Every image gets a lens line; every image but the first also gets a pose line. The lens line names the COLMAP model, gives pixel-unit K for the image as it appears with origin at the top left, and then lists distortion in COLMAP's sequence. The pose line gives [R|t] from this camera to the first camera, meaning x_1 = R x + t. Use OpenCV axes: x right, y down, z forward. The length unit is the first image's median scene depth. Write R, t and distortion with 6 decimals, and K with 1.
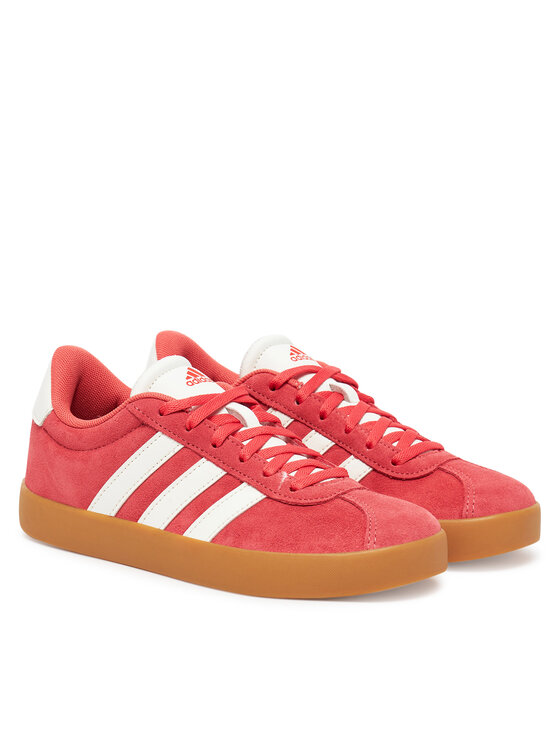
lens RADIAL K [[2165.1, 0, 280.0], [0, 2165.1, 373.0], [0, 0, 1]] dist [-0.021721, -0.005855]
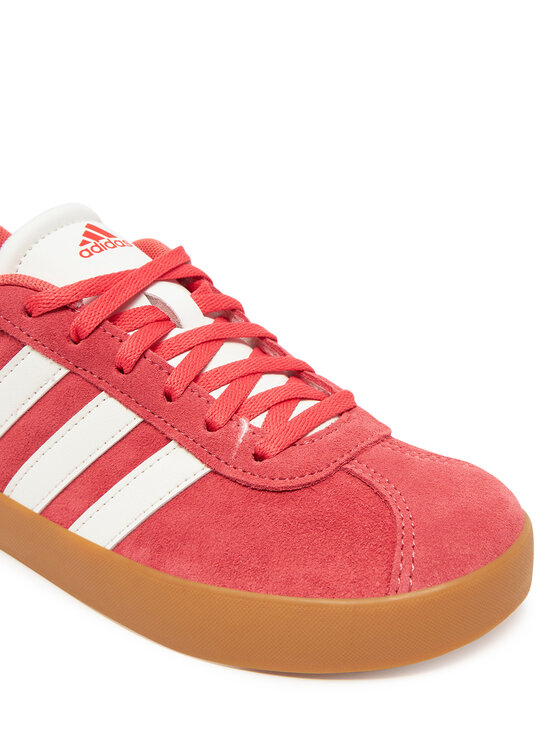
lens RADIAL K [[1064.4, 0, 280.0], [0, 1064.4, 373.0], [0, 0, 1]] dist [-0.104417, 0.005318]
pose [[0.999453, -0.020719, -0.025760, 0.018537], [0.026048, 0.973377, 0.227726, -0.028099], [0.020356, -0.228273, 0.973384, 0.732799]]
